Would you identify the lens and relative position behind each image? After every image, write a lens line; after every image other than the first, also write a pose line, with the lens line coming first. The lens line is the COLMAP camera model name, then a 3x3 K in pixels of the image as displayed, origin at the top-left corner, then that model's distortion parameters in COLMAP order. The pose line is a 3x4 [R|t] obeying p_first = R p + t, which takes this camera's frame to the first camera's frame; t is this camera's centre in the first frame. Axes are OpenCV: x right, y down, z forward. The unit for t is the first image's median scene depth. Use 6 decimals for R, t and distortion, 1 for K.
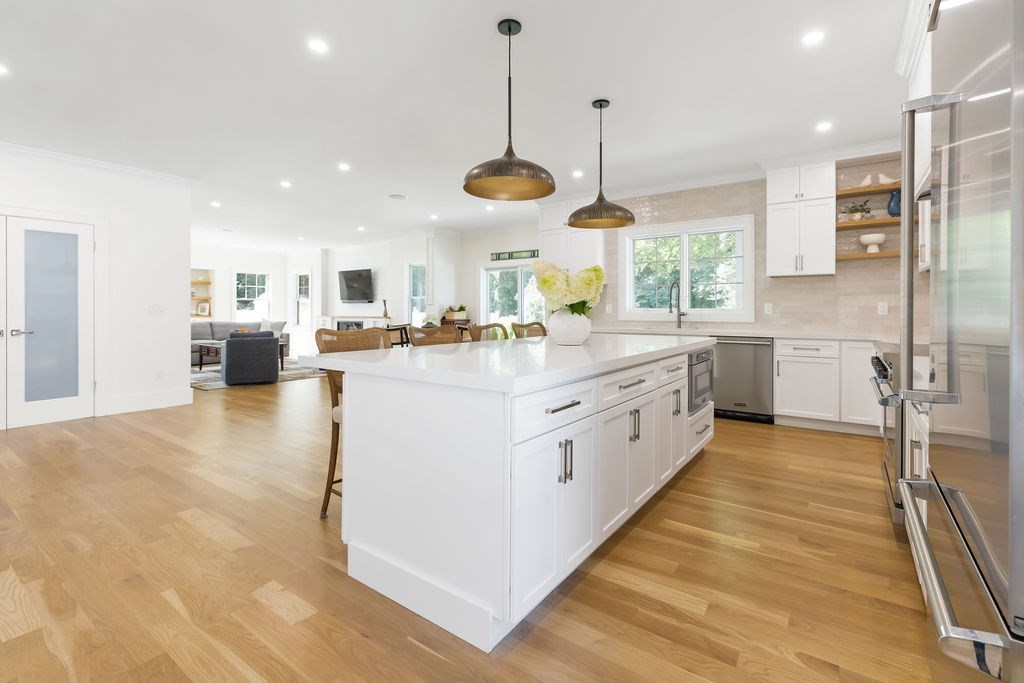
lens RADIAL K [[446.9, 0, 522.8], [0, 446.9, 303.9], [0, 0, 1]] dist [0.002867, 0.000514]
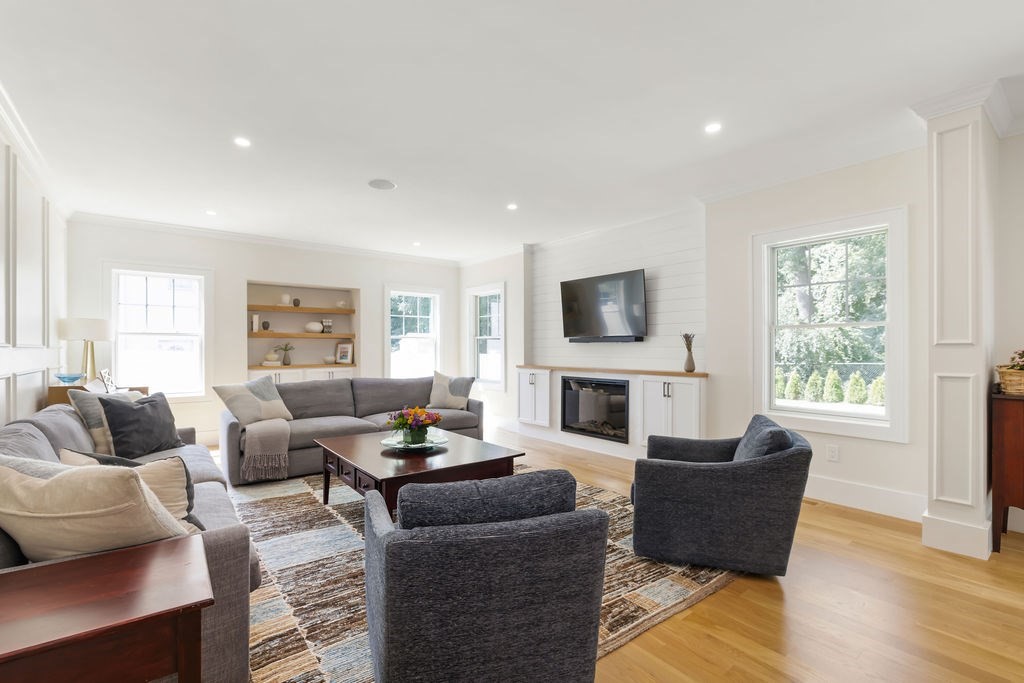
lens RADIAL K [[474.7, 0, 506.6], [0, 474.7, 348.2], [0, 0, 1]] dist [0.001932, 0.000116]
pose [[0.950970, -0.000964, -0.309282, -0.297194], [0.002861, 0.999980, 0.005680, 0.001321], [0.309270, -0.006287, 0.950953, 0.445506]]
